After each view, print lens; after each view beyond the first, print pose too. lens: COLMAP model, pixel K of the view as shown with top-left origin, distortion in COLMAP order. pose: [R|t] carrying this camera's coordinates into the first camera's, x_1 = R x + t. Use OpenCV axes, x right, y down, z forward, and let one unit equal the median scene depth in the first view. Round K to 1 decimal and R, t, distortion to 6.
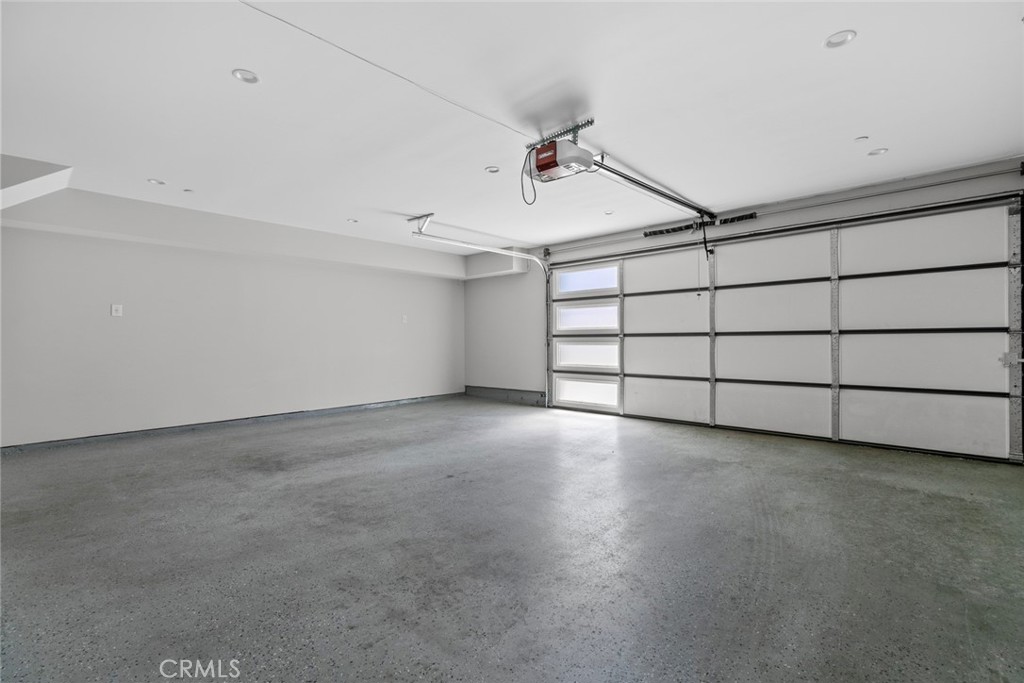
lens RADIAL K [[462.2, 0, 509.4], [0, 462.2, 343.8], [0, 0, 1]] dist [0.001360, 0.000263]
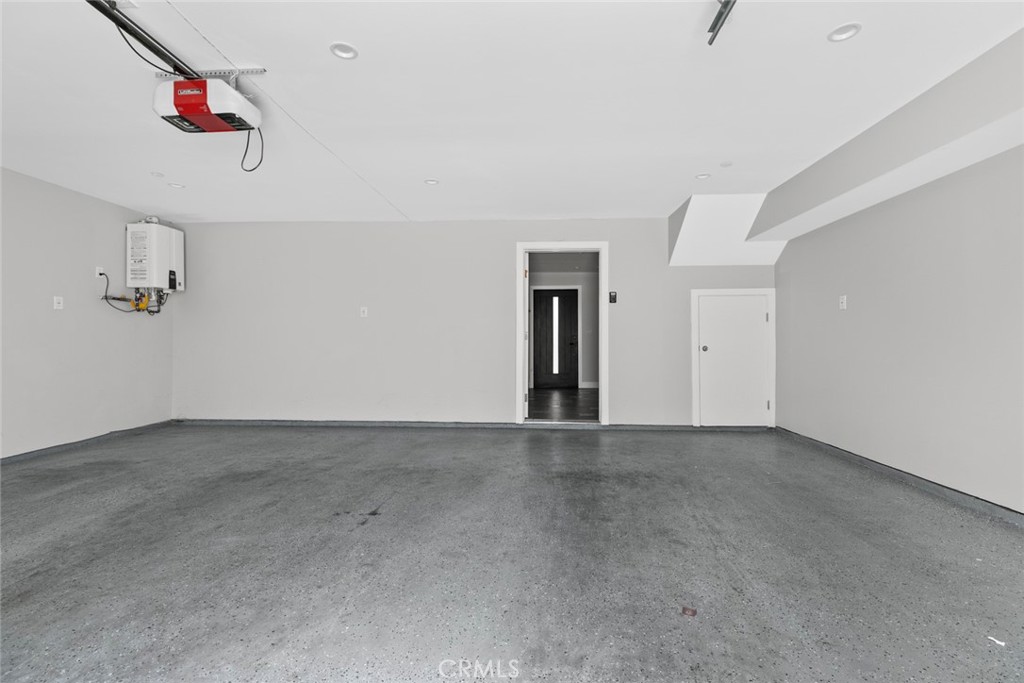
lens RADIAL K [[462.2, 0, 513.9], [0, 462.2, 340.4], [0, 0, 1]] dist [0.001360, 0.000263]
pose [[-0.763488, 0.002441, -0.645818, 0.216553], [-0.002252, 0.999977, 0.006442, -0.013734], [0.645819, 0.006372, -0.763464, 1.929746]]
